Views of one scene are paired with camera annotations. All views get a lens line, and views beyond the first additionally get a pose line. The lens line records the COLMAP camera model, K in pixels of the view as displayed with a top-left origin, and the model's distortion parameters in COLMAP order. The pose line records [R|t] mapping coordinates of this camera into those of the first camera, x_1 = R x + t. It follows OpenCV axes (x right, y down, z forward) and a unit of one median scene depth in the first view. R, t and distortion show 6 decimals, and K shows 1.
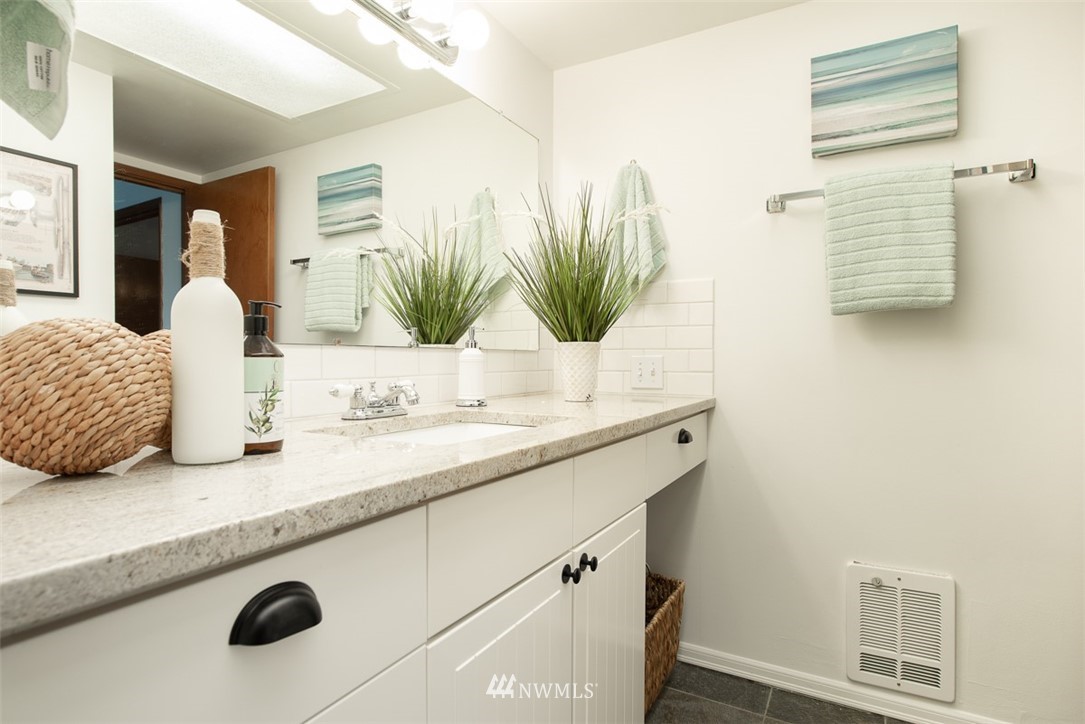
lens RADIAL K [[560.6, 0, 542.8], [0, 560.6, 363.2], [0, 0, 1]] dist [-0.001603, -0.000181]
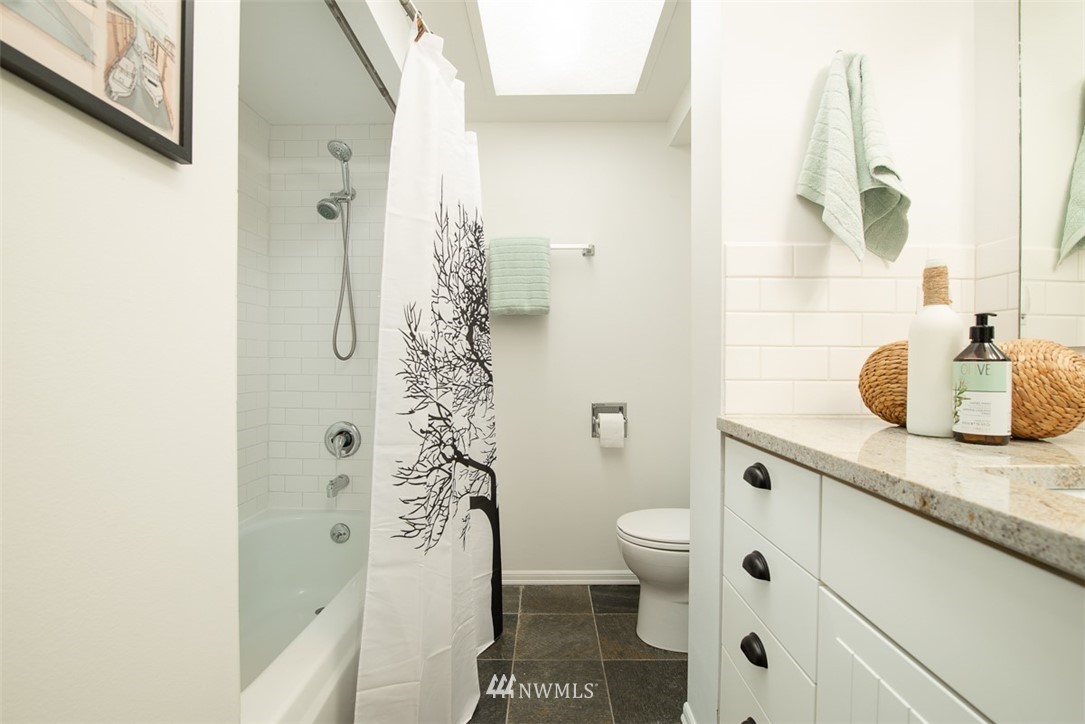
lens RADIAL K [[488.5, 0, 544.1], [0, 488.5, 361.8], [0, 0, 1]] dist [0.005366, -0.000218]
pose [[-0.879692, -0.008341, -0.475471, 0.784405], [-0.009872, 0.999951, 0.000721, -0.001989], [0.475441, 0.005328, -0.879731, 1.485012]]
